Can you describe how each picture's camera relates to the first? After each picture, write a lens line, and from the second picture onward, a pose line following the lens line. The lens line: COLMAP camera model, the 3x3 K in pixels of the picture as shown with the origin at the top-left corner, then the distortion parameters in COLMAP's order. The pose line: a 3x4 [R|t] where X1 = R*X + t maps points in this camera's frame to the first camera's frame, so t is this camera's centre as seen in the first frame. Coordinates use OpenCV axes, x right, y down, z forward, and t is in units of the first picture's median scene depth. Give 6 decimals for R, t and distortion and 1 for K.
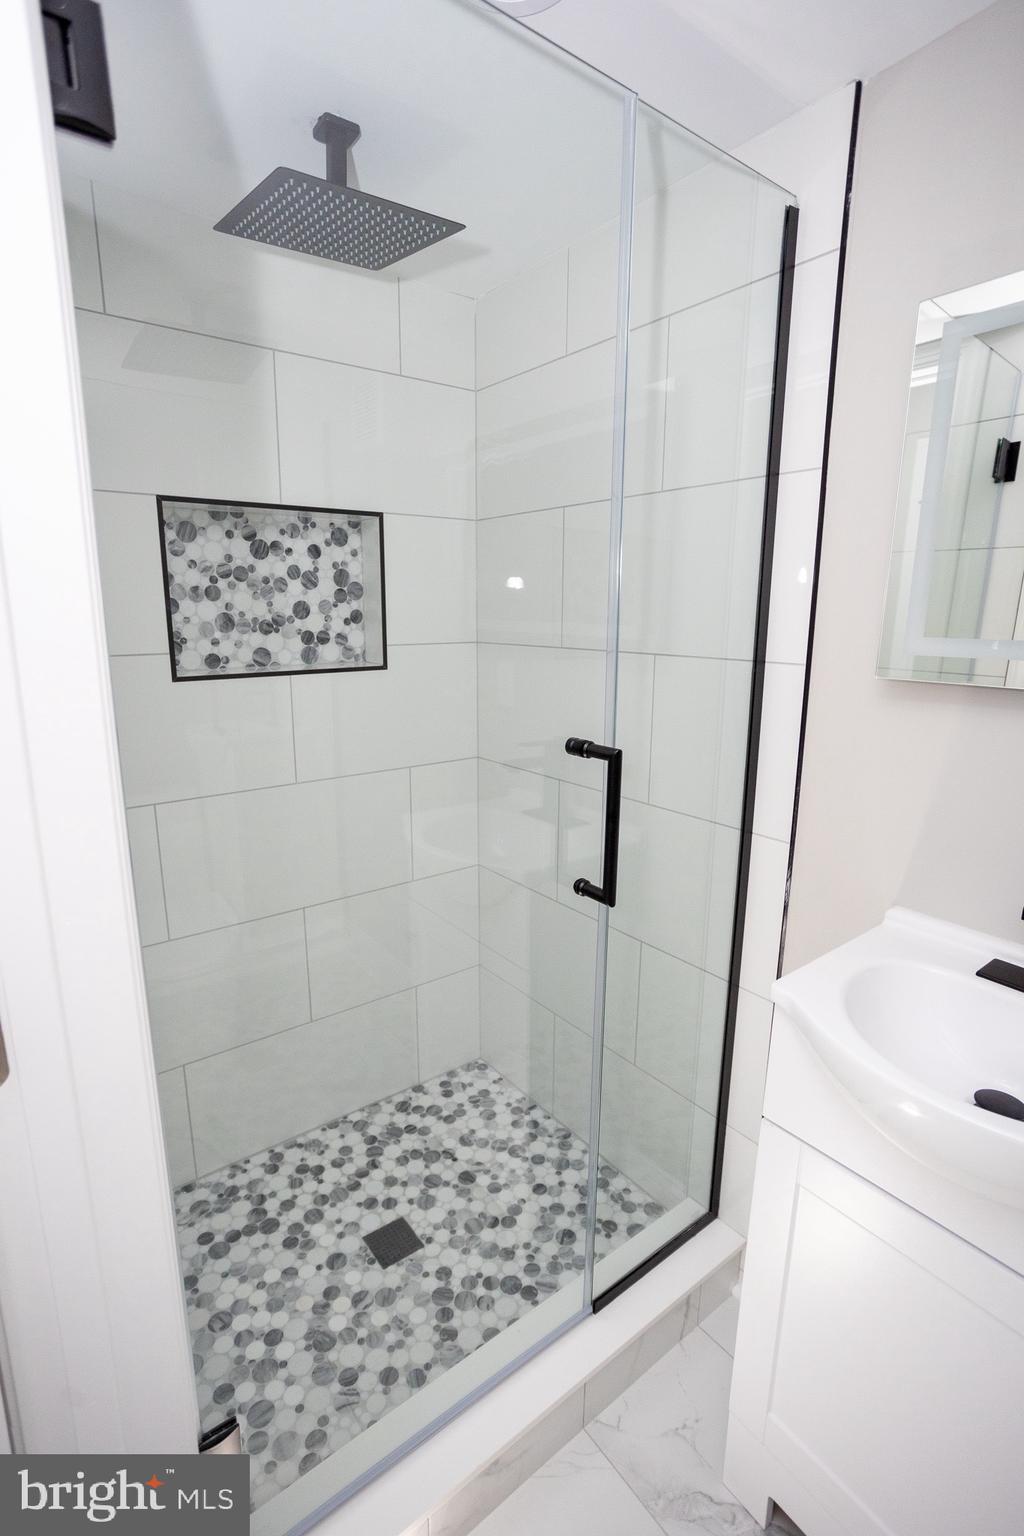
lens RADIAL K [[782.3, 0, 473.0], [0, 782.3, 769.2], [0, 0, 1]] dist [-0.041643, 0.026048]
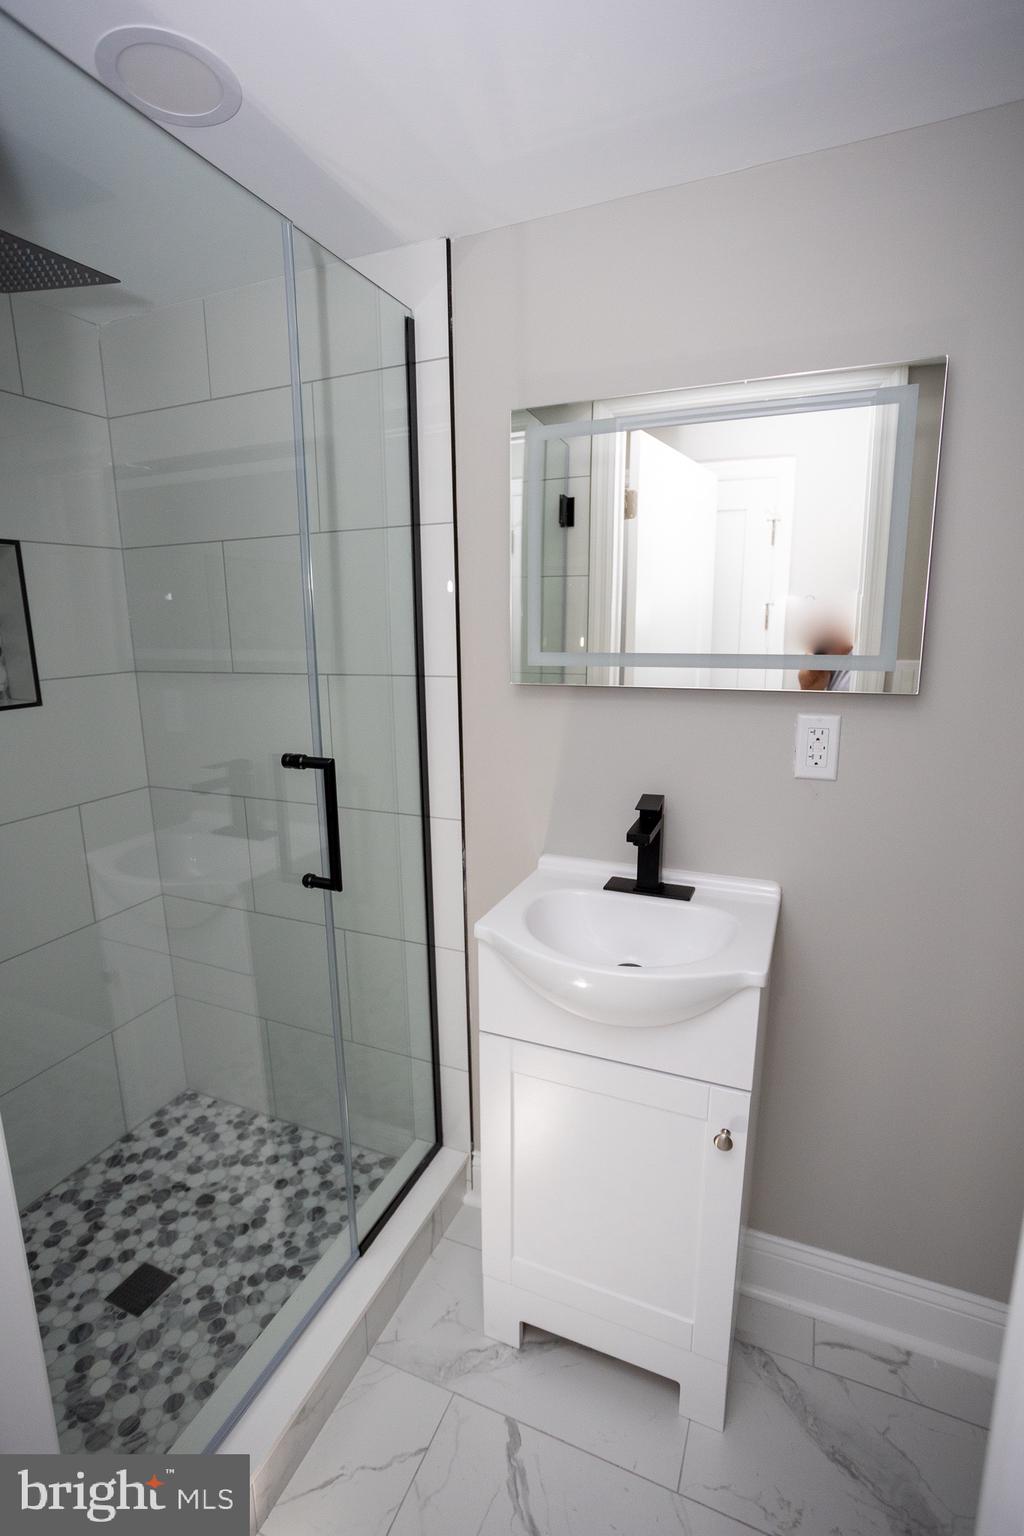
lens RADIAL K [[782.3, 0, 511.4], [0, 782.3, 762.6], [0, 0, 1]] dist [-0.041643, 0.026048]
pose [[0.865248, -0.112078, 0.488655, -0.109303], [0.122660, 0.992394, 0.010425, 0.001351], [-0.486107, 0.050918, 0.872415, -0.116800]]
